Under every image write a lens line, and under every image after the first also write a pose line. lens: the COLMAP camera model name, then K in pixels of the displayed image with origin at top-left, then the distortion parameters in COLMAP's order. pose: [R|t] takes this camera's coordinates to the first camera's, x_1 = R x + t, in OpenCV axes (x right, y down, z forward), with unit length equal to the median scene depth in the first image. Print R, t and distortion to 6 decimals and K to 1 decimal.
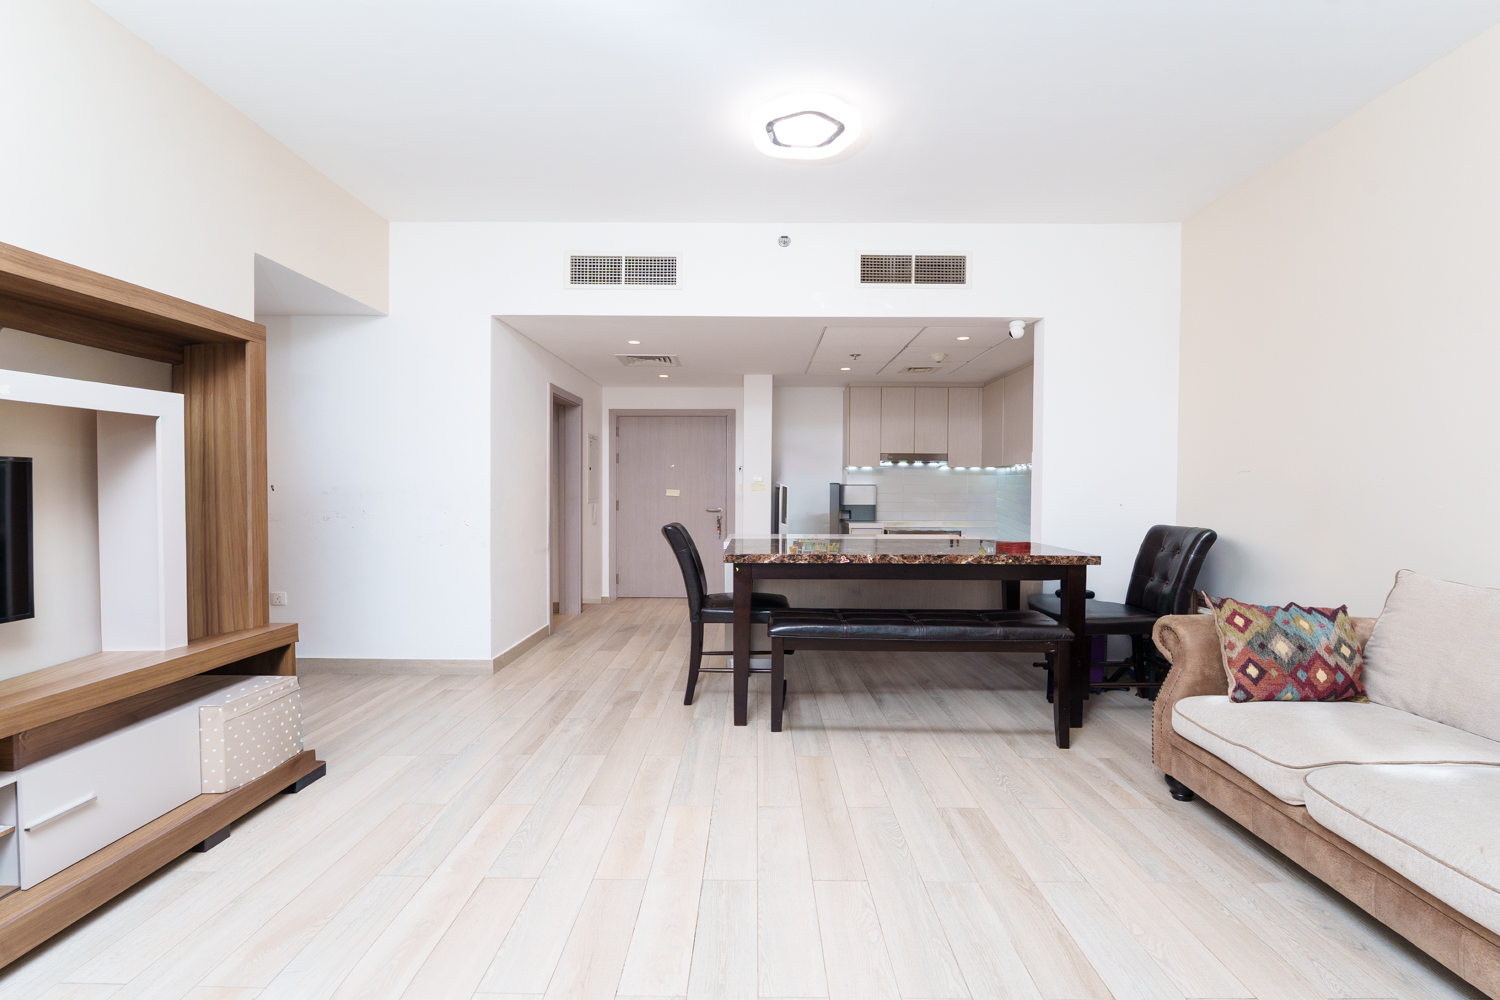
lens RADIAL K [[736.0, 0, 748.6], [0, 736.0, 502.3], [0, 0, 1]] dist [0.003020, -0.009857]
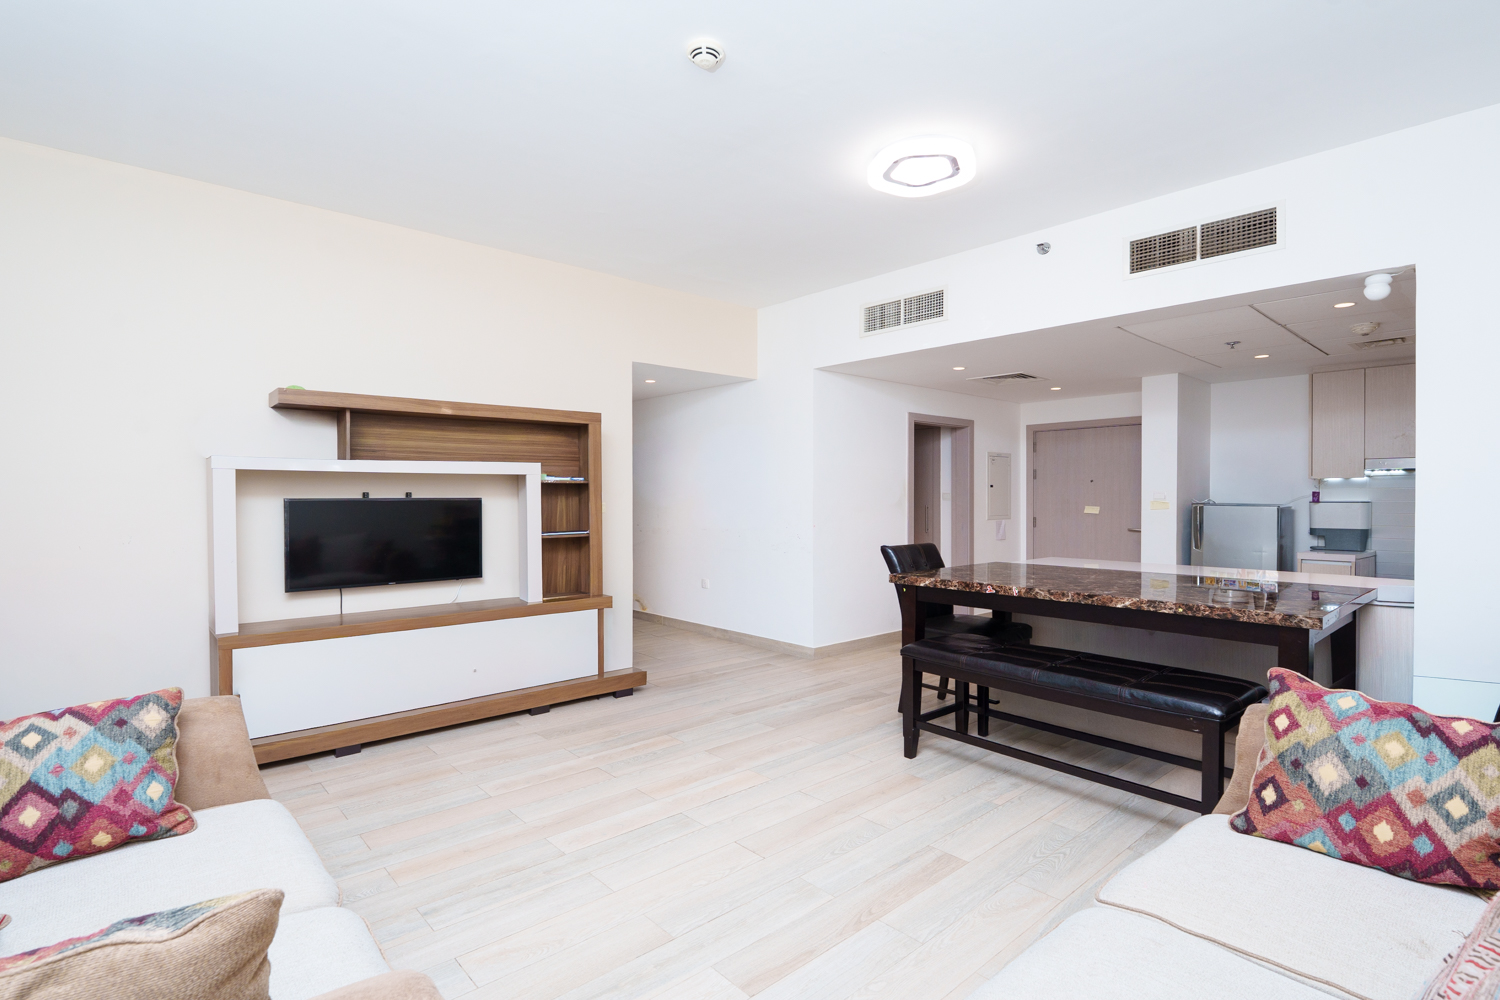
lens RADIAL K [[736.0, 0, 748.6], [0, 736.0, 502.3], [0, 0, 1]] dist [0.003020, -0.009857]
pose [[0.666330, 0.002410, -0.745653, 0.636105], [-0.009864, 0.999936, -0.005583, -0.027581], [0.745591, 0.011076, 0.666311, 0.122993]]
